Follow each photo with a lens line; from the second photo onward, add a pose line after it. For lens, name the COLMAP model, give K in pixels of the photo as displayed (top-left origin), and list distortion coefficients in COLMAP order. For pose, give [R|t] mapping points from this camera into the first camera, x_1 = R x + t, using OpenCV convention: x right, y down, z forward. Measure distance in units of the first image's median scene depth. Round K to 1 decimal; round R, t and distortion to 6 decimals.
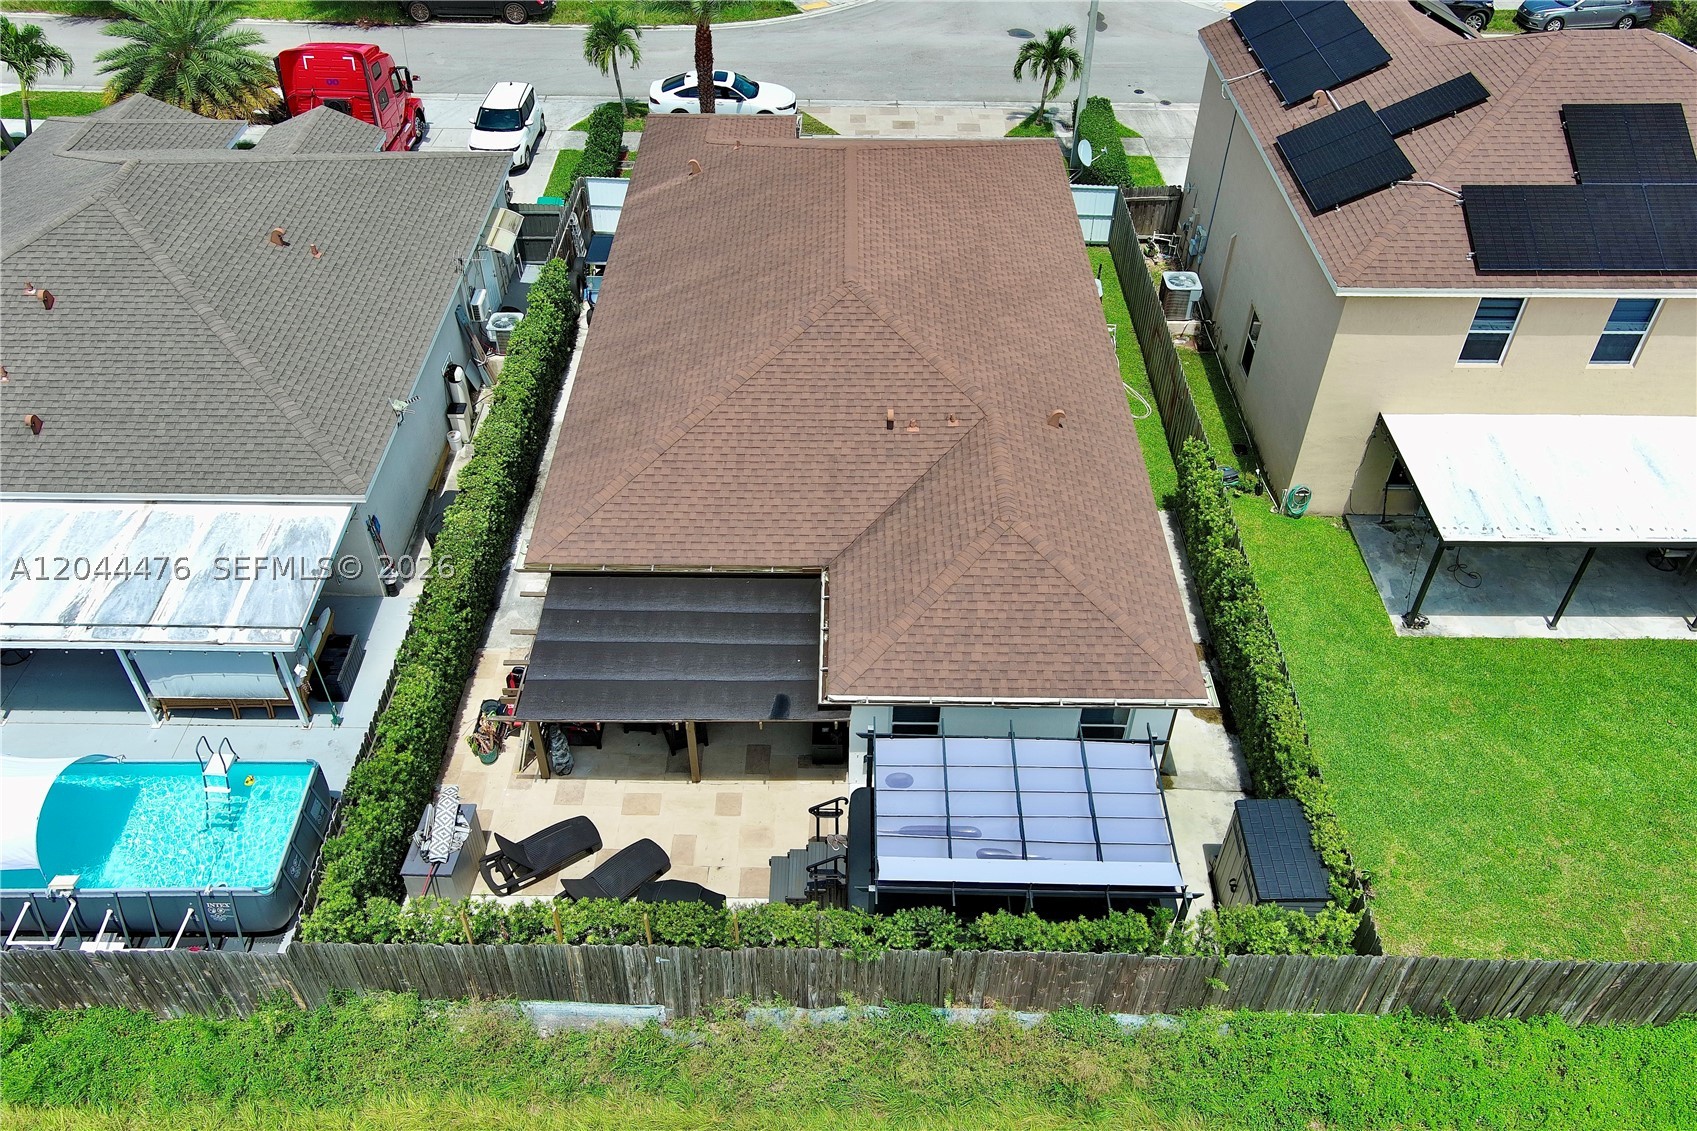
lens RADIAL K [[1317.6, 0, 841.3], [0, 1317.6, 561.8], [0, 0, 1]] dist [0.008689, 0.000607]
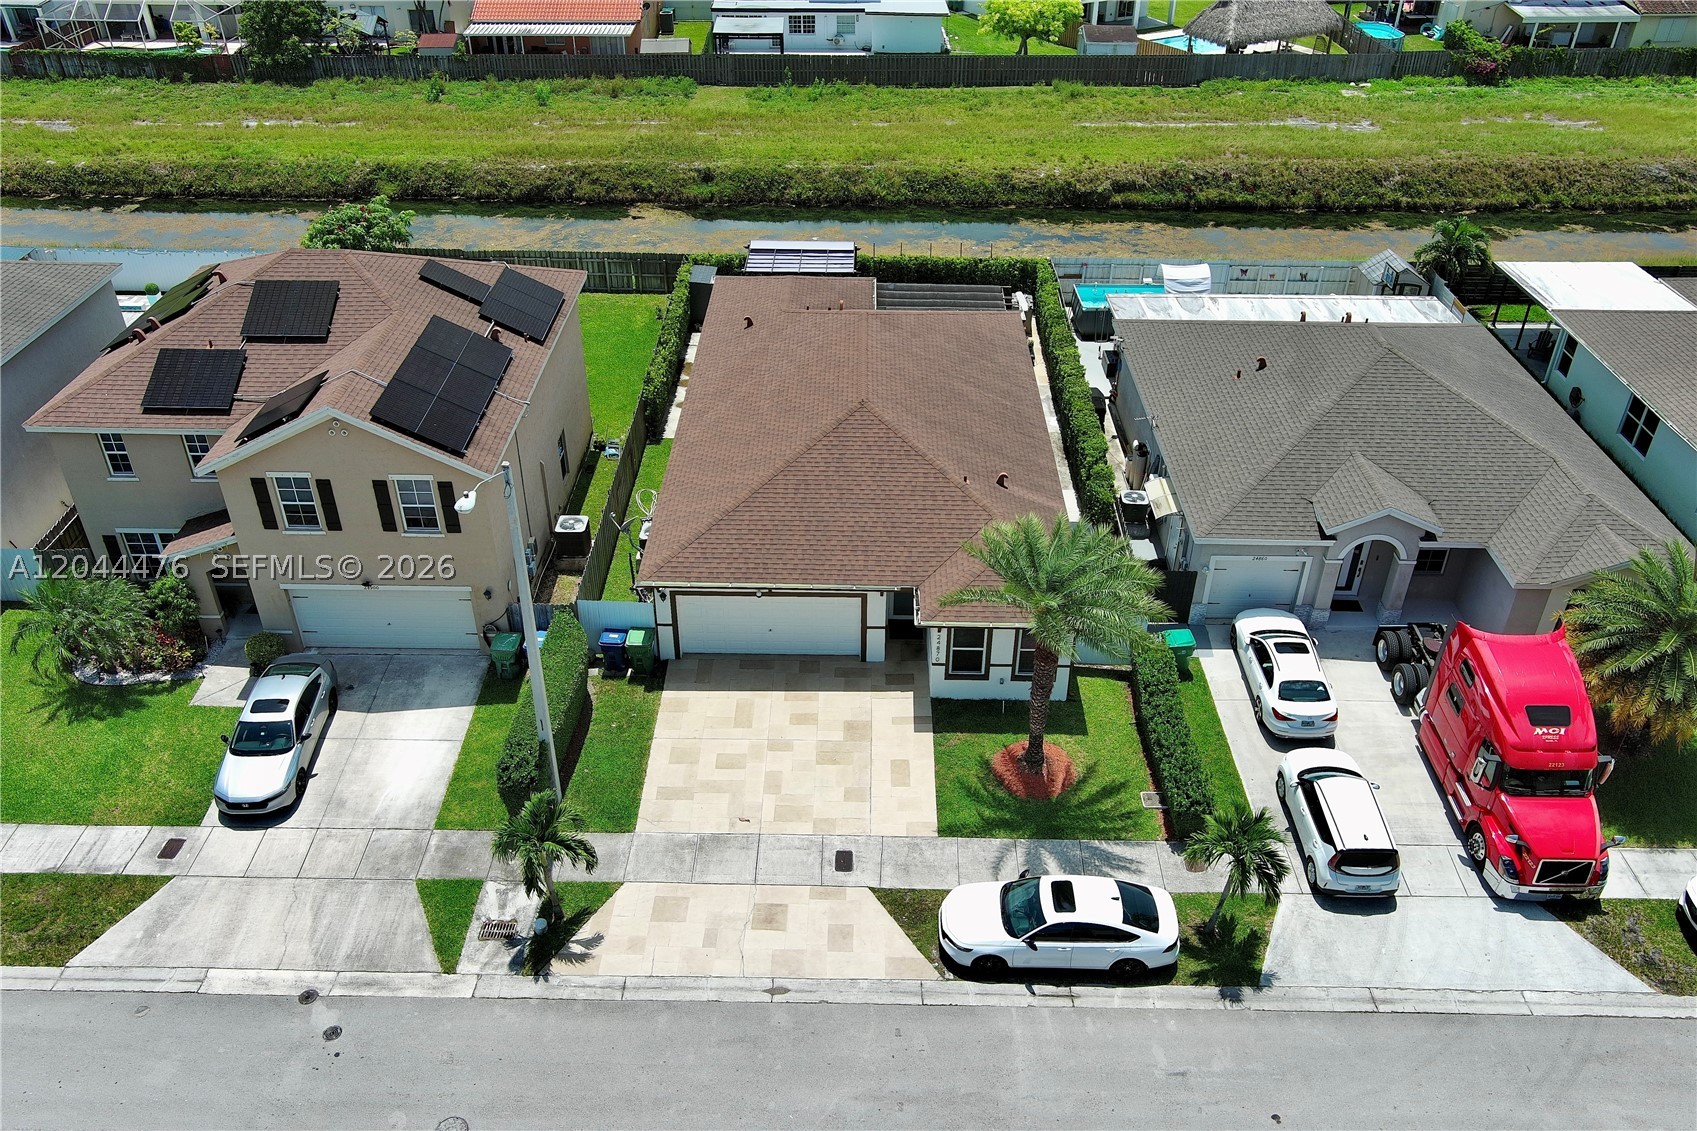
lens RADIAL K [[1317.6, 0, 841.3], [0, 1317.6, 561.8], [0, 0, 1]] dist [0.008689, 0.000607]
pose [[-0.999813, -0.018965, 0.003861, 0.024284], [-0.000987, 0.249168, 0.968460, -1.848441], [-0.019329, 0.968275, -0.249140, 1.839002]]
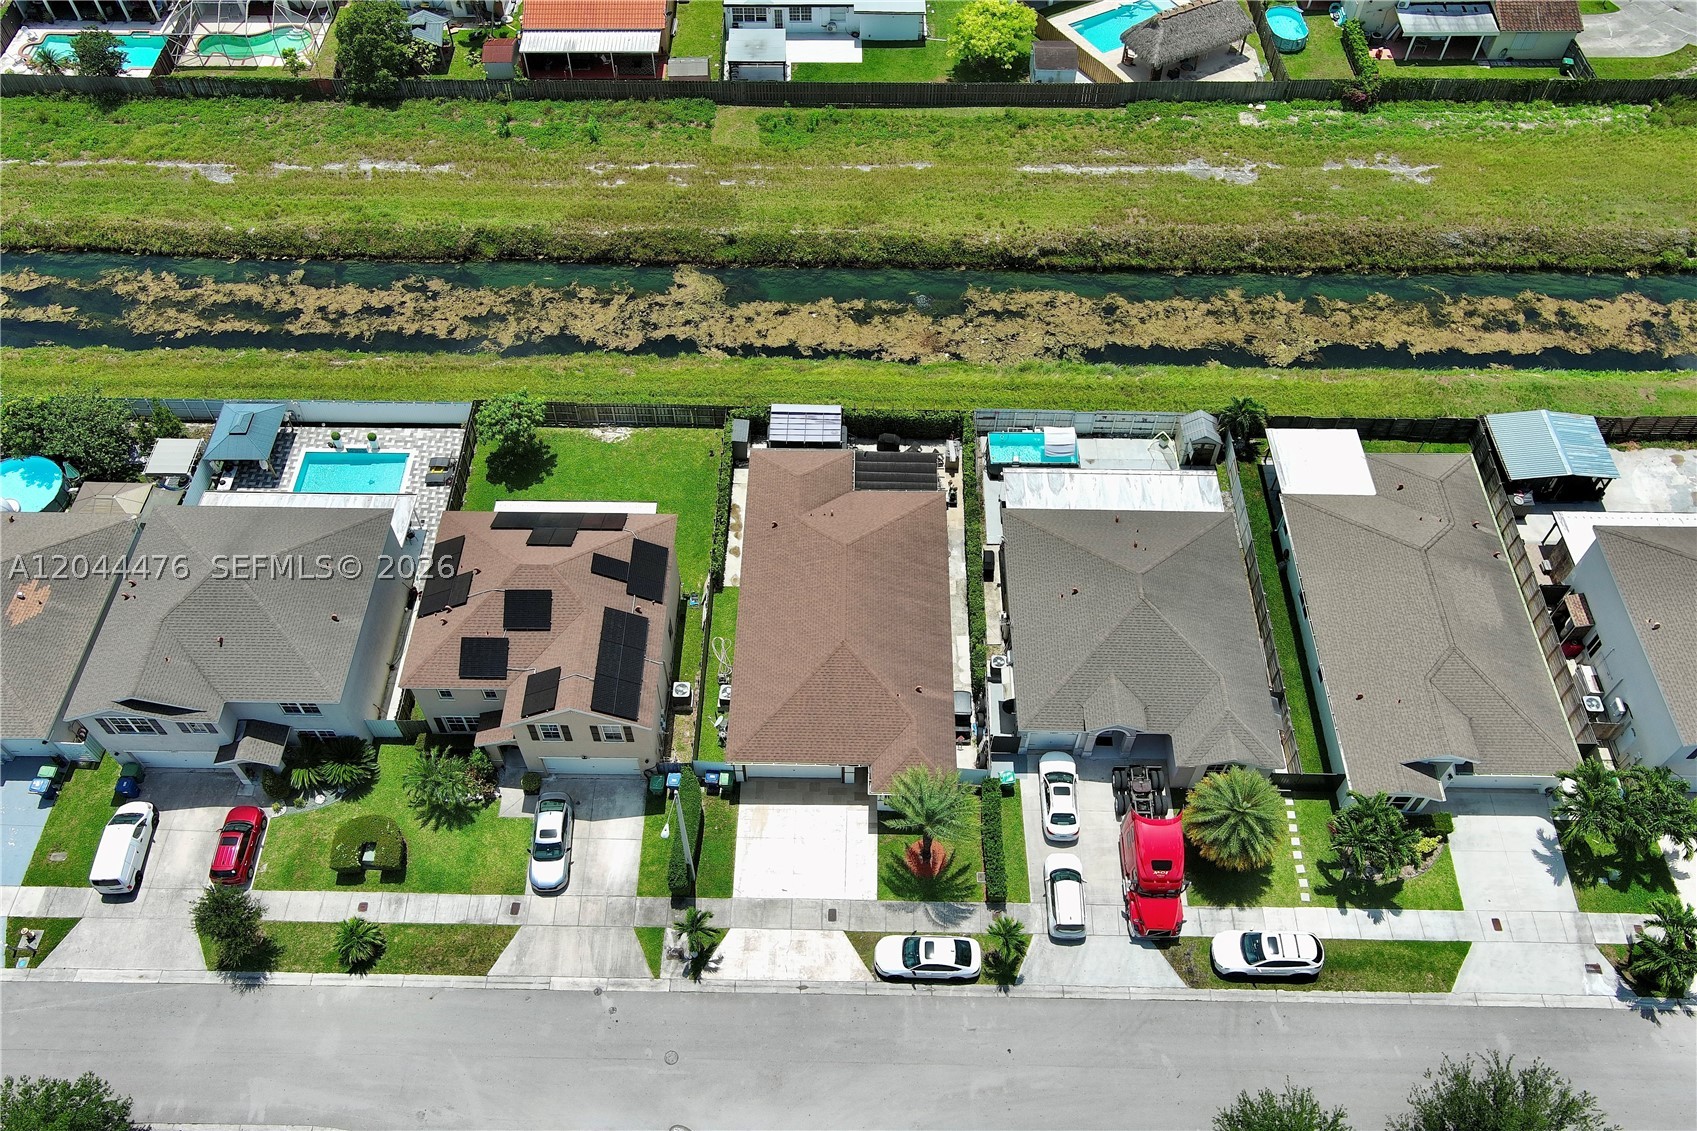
lens RADIAL K [[1317.6, 0, 841.3], [0, 1317.6, 561.8], [0, 0, 1]] dist [0.008689, 0.000607]
pose [[-0.999846, -0.017398, -0.002127, 0.021046], [-0.000703, -0.081478, 0.996675, -3.156499], [-0.017514, 0.996523, 0.081453, 0.877861]]
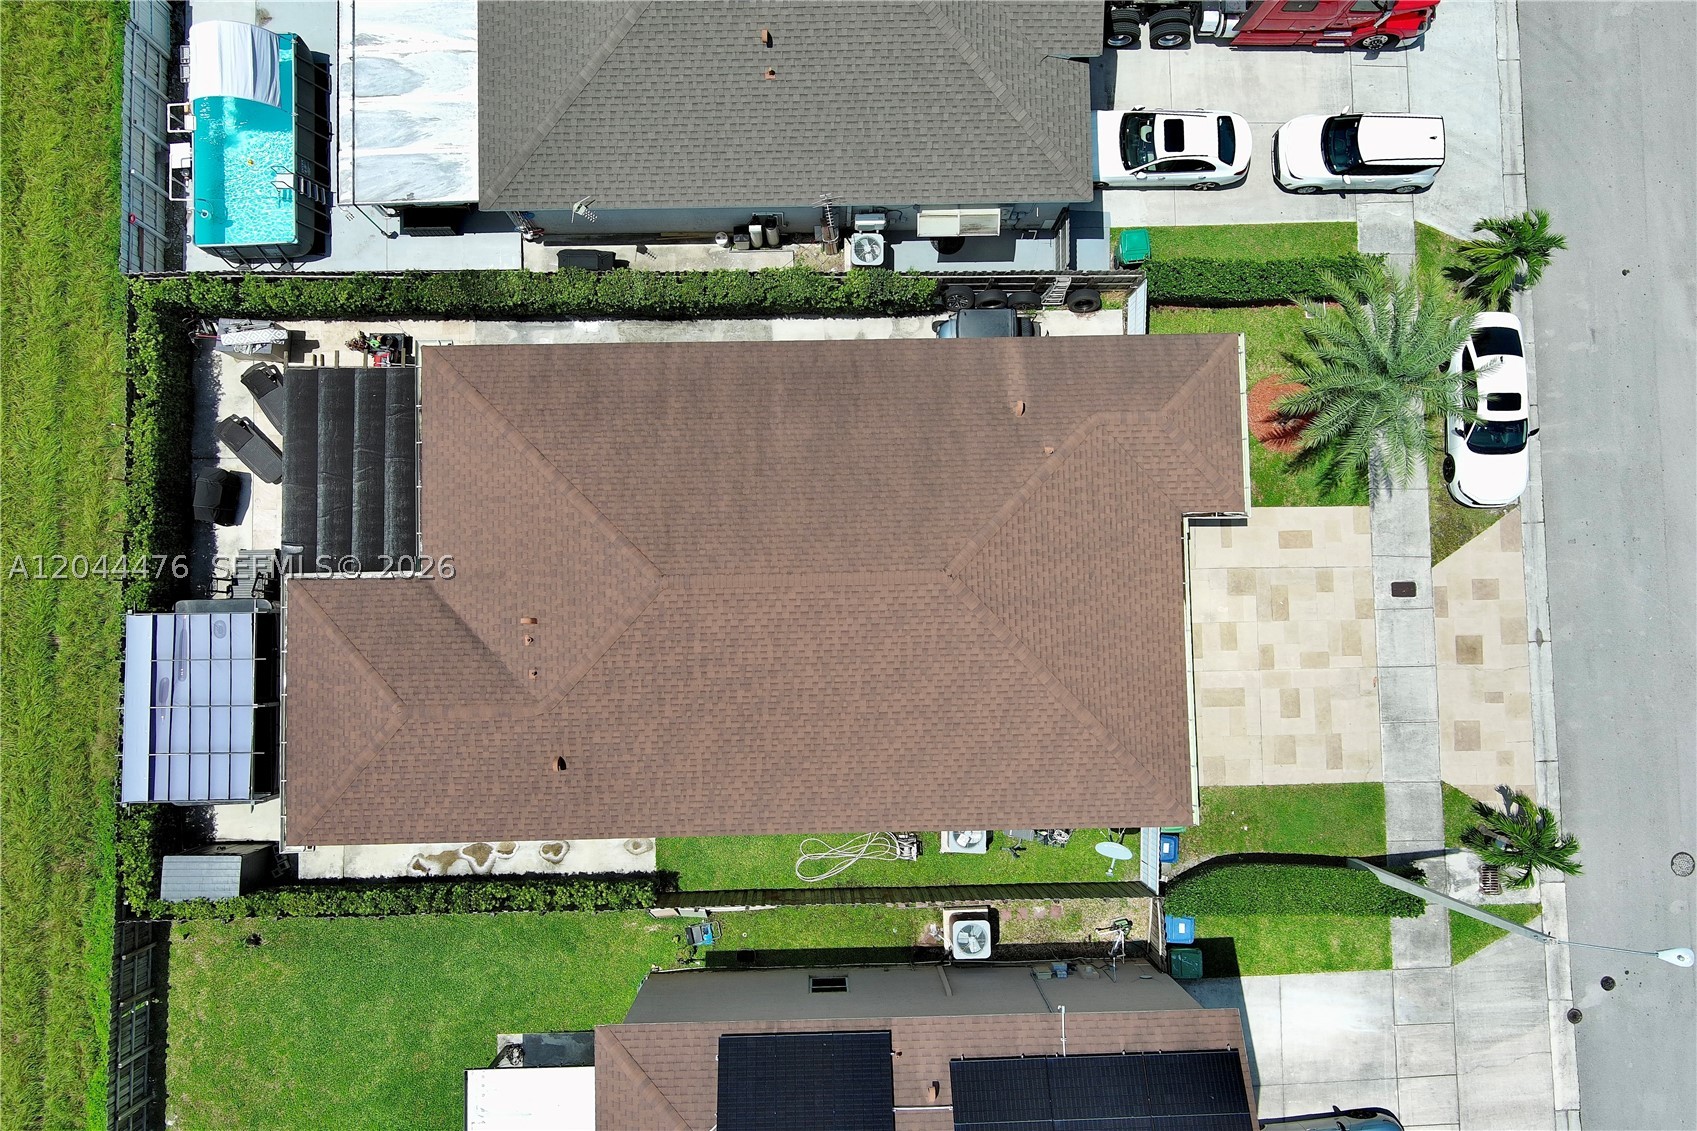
lens RADIAL K [[1317.6, 0, 841.3], [0, 1317.6, 561.8], [0, 0, 1]] dist [0.008689, 0.000607]
pose [[0.025603, 0.997021, -0.072755, 0.079138], [-0.679848, 0.070724, 0.729935, -1.195554], [0.732906, 0.030774, 0.679634, 0.401062]]
